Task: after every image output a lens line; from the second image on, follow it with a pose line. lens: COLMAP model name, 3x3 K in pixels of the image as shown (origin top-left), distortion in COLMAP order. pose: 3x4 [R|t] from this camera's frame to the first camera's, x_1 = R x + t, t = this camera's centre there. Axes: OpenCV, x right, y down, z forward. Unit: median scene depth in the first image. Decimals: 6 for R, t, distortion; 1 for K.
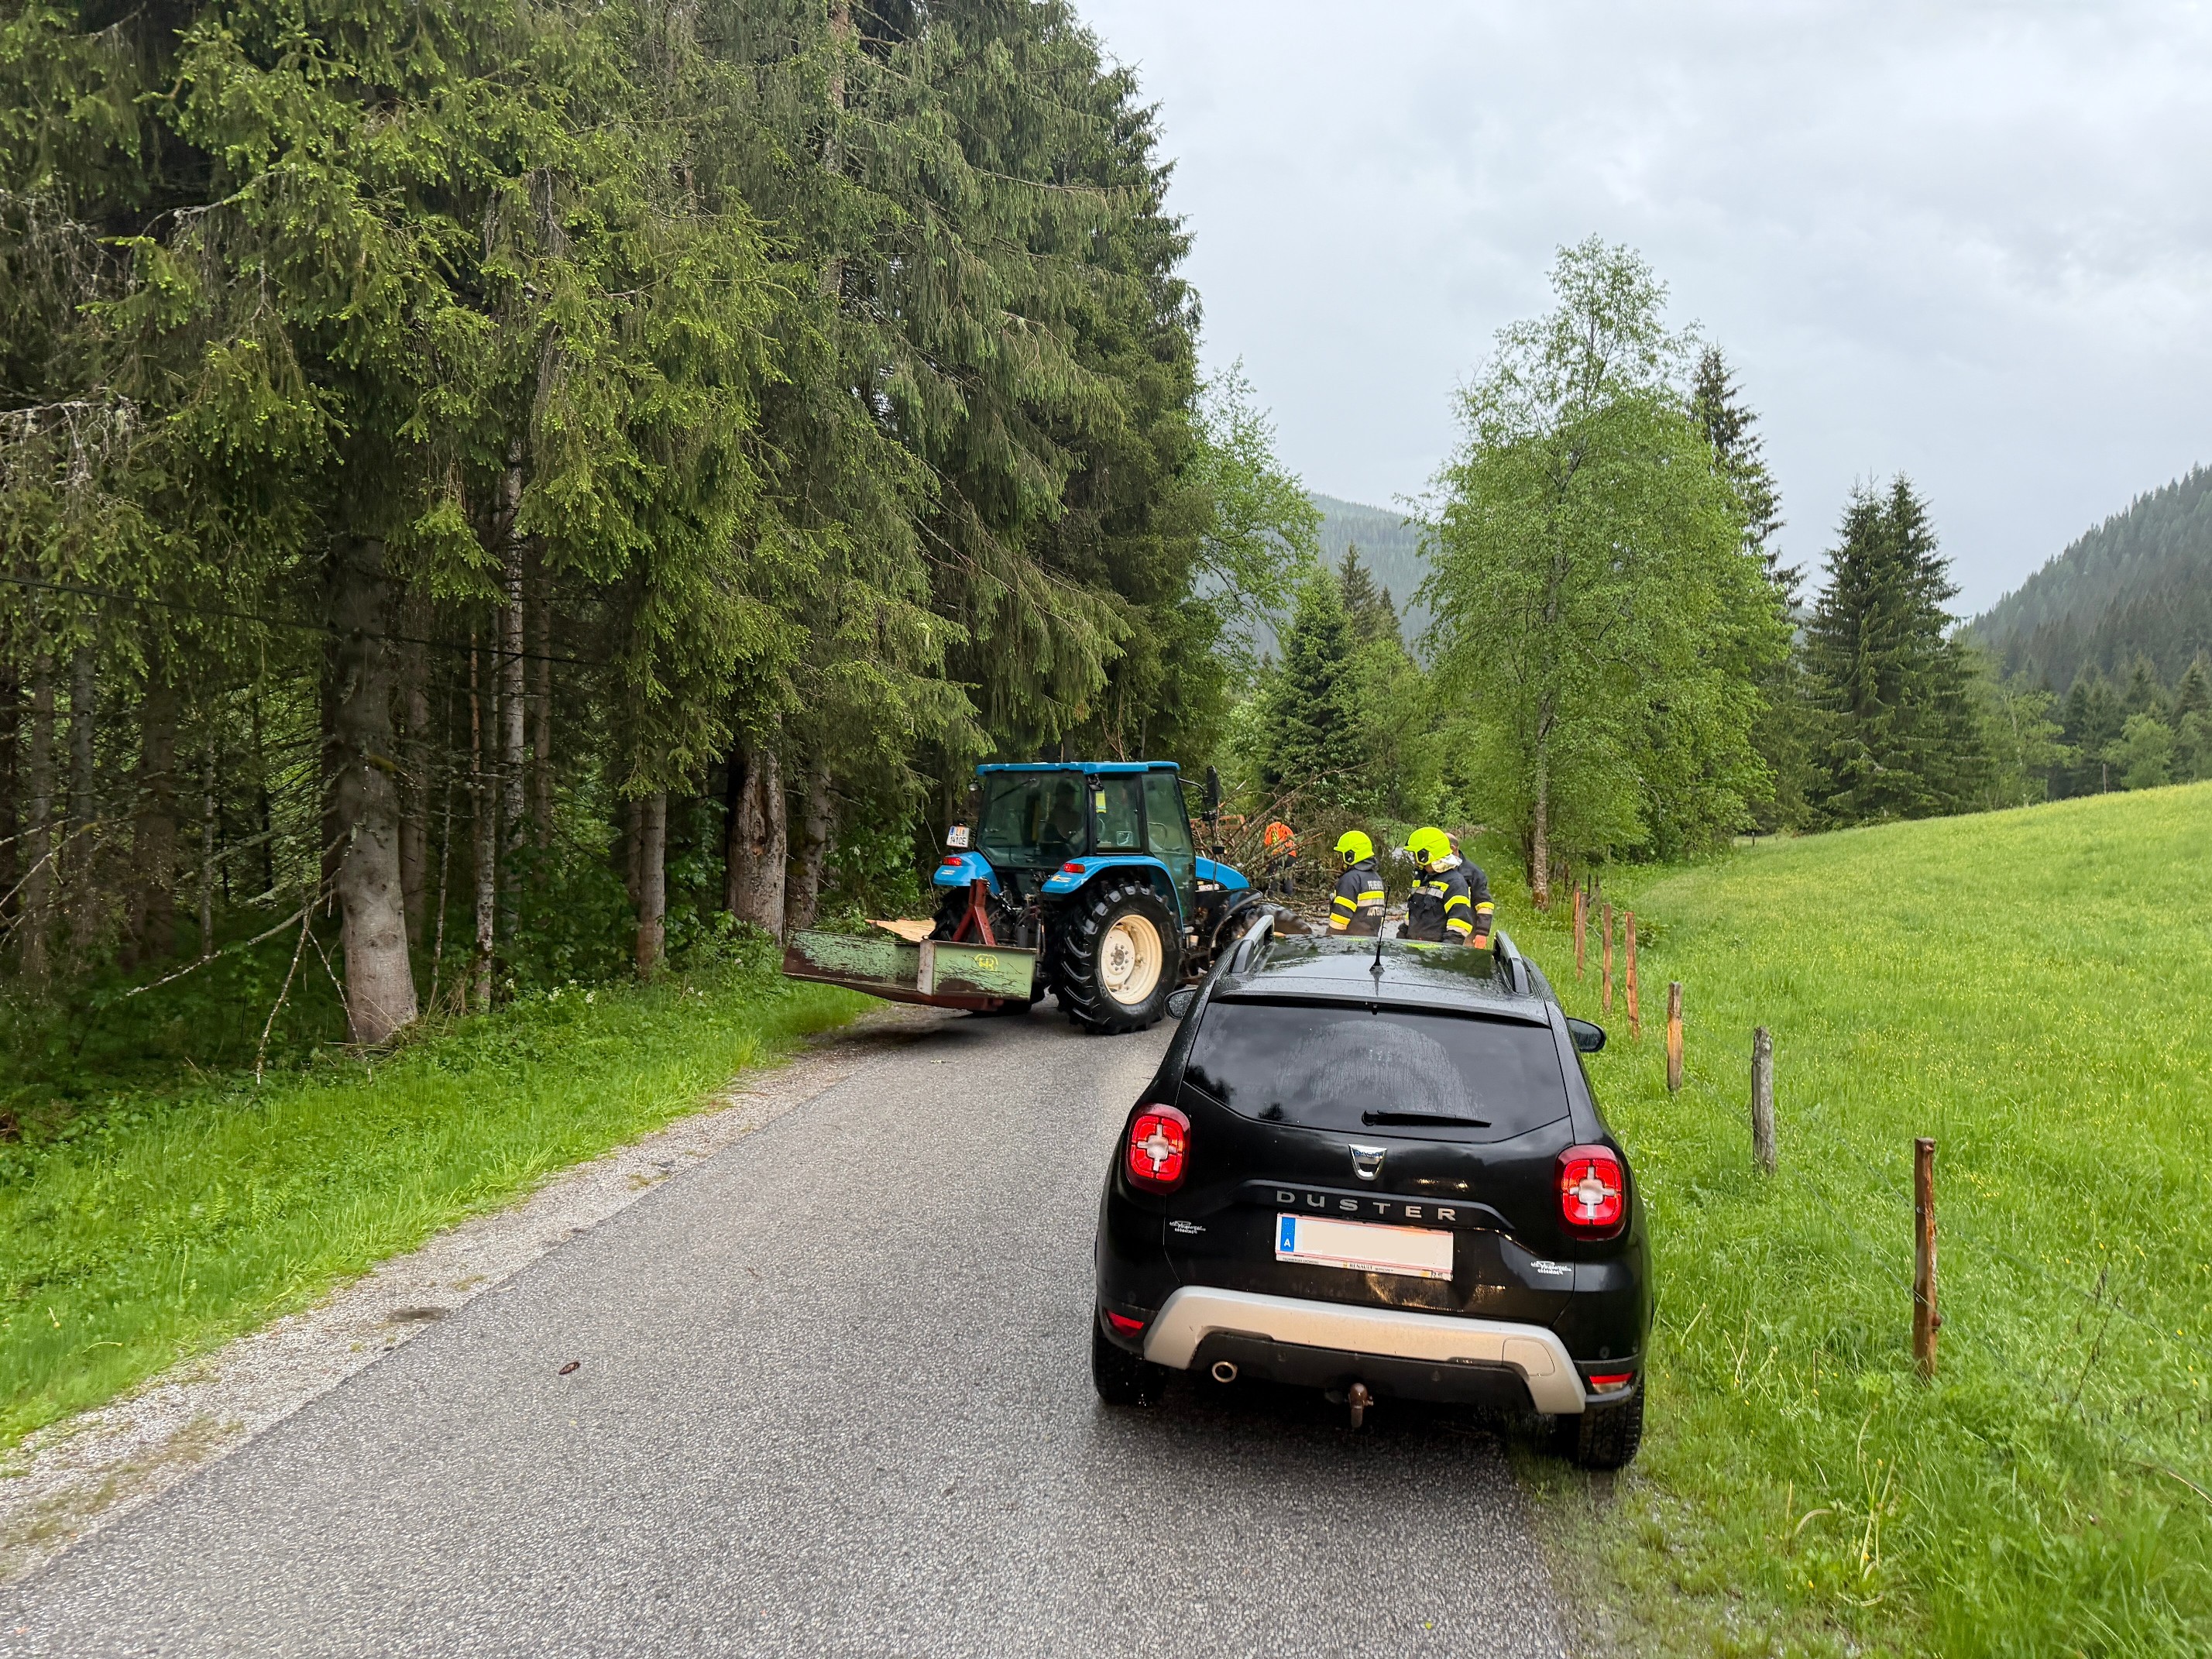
lens RADIAL K [[1523.6, 0, 1098.4], [0, 1523.6, 828.0], [0, 0, 1]] dist [0.057201, -0.084471]
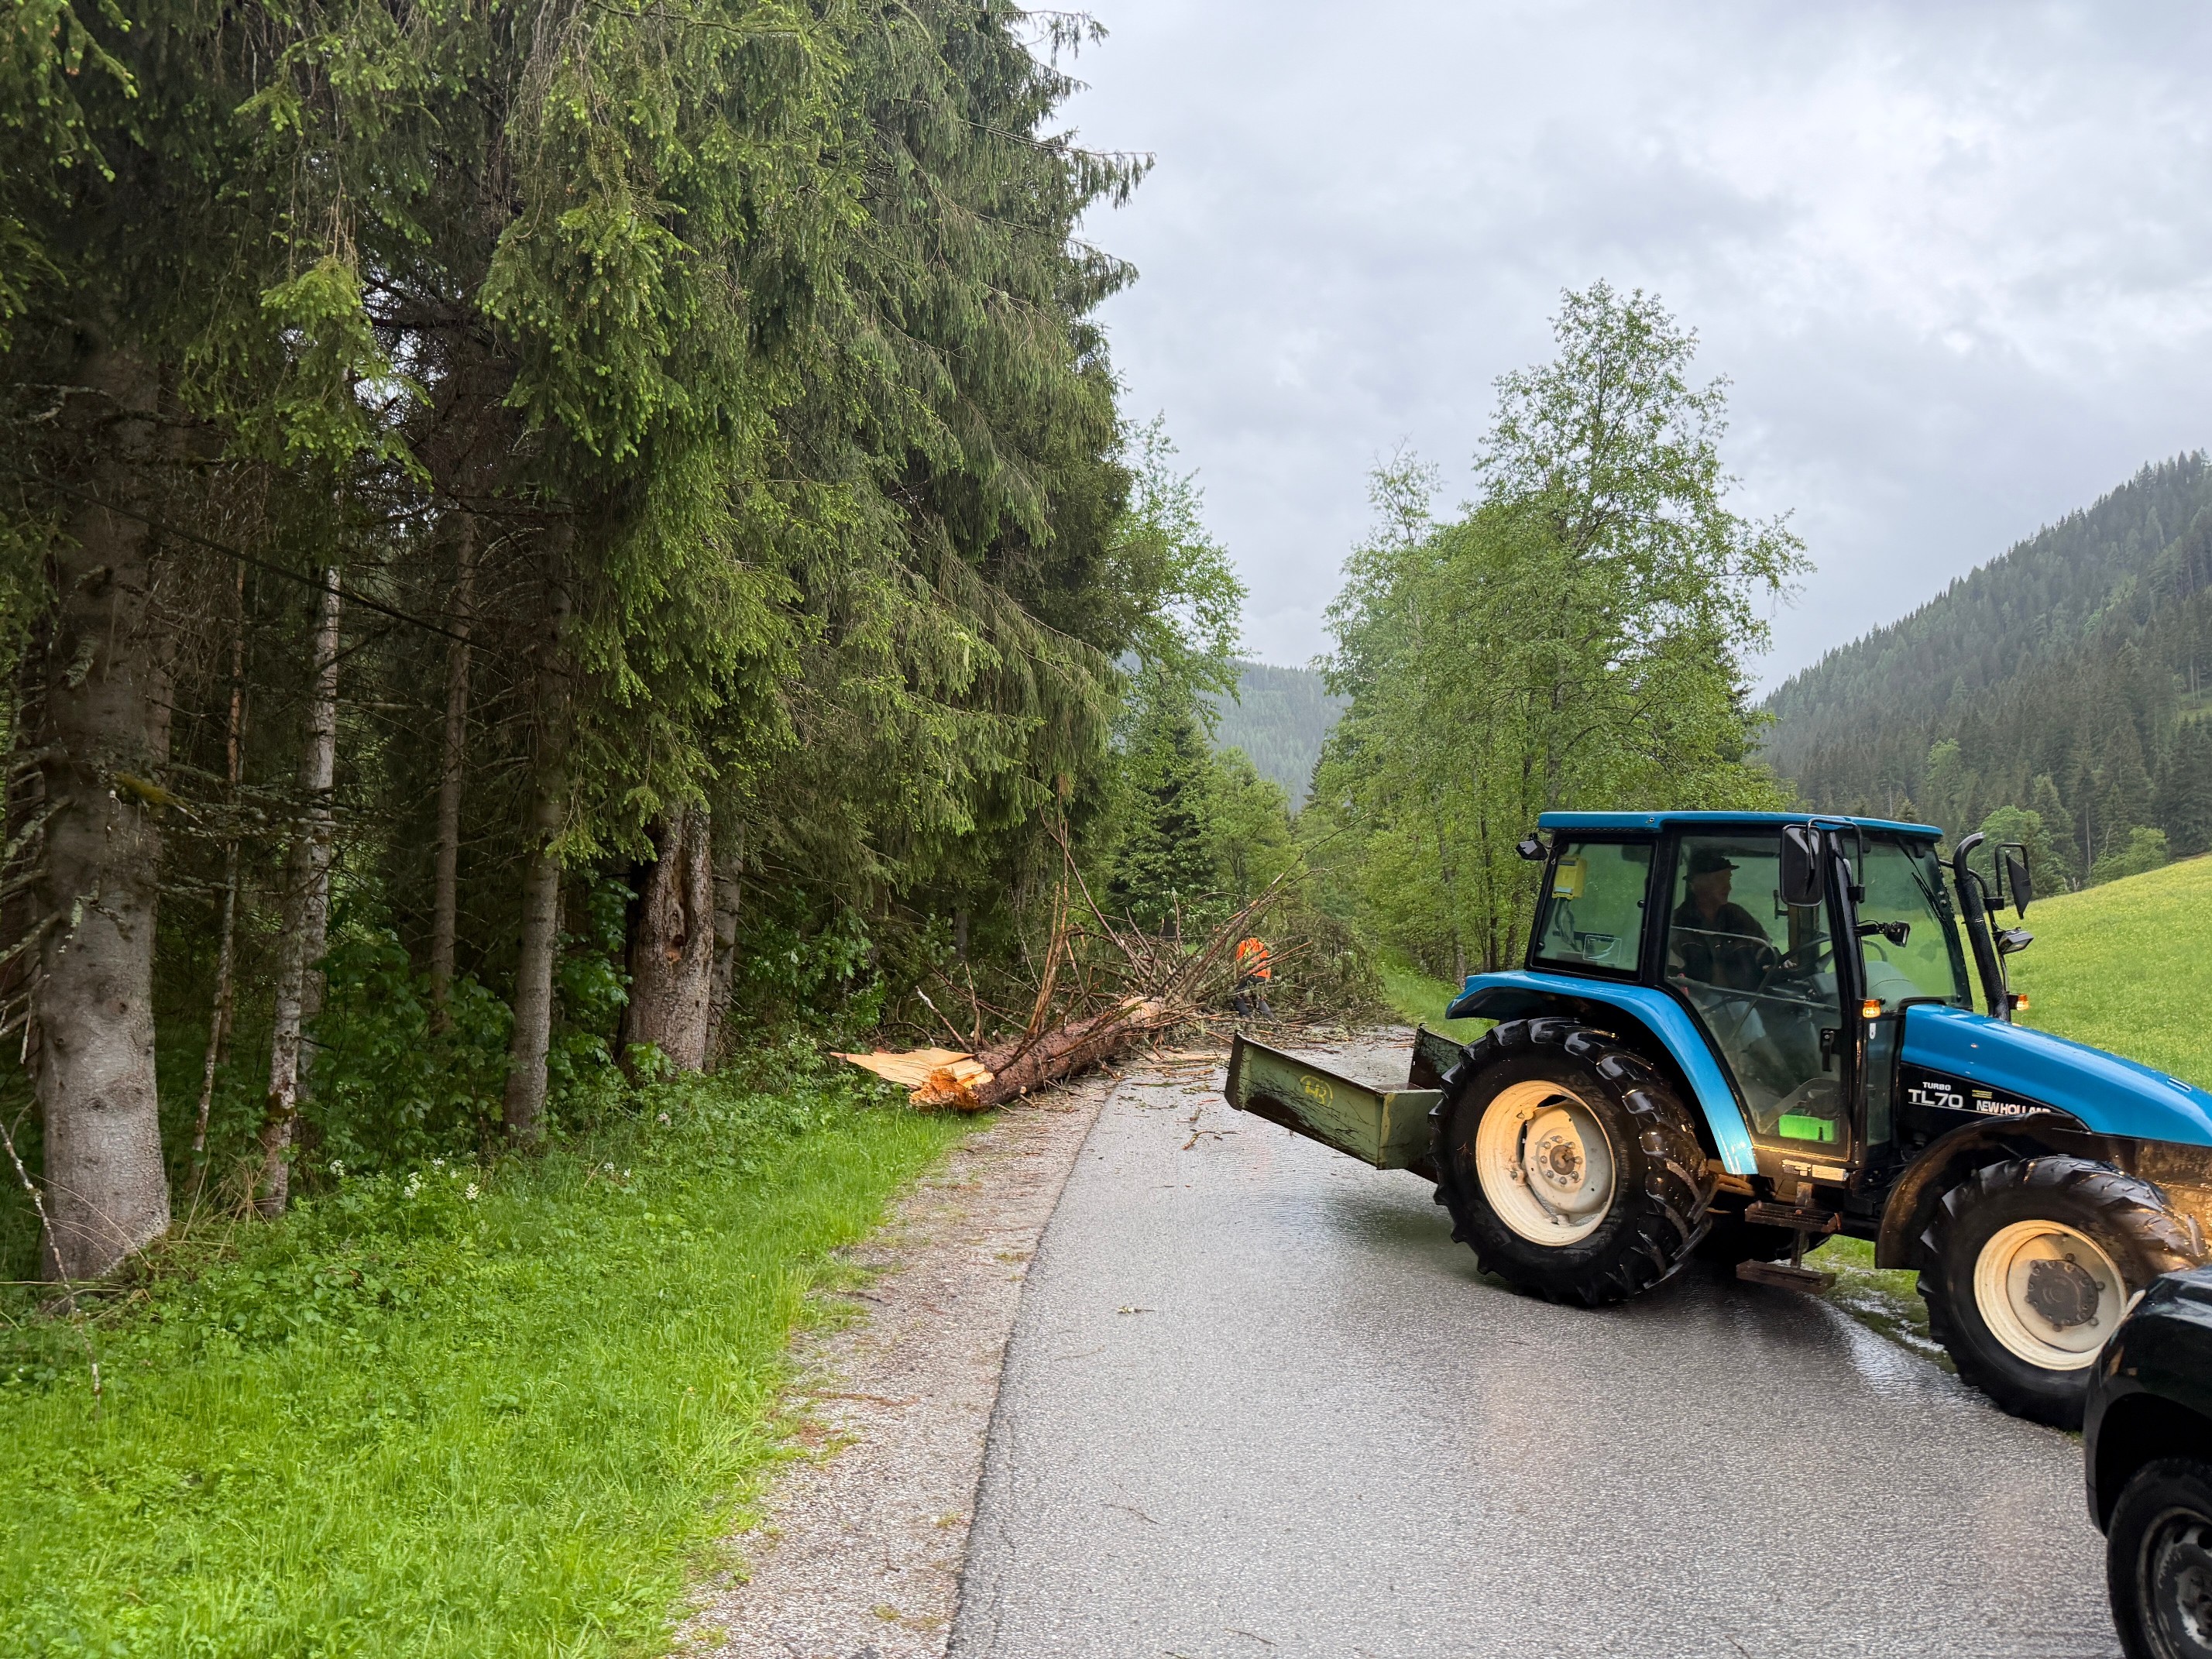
lens RADIAL K [[1523.6, 0, 1117.3], [0, 1523.6, 838.7], [0, 0, 1]] dist [0.057201, -0.084471]
pose [[0.986379, 0.021875, 0.163028, -0.136047], [-0.010707, 0.997554, -0.069072, 0.007806], [-0.164140, 0.066386, 0.984201, 0.257632]]
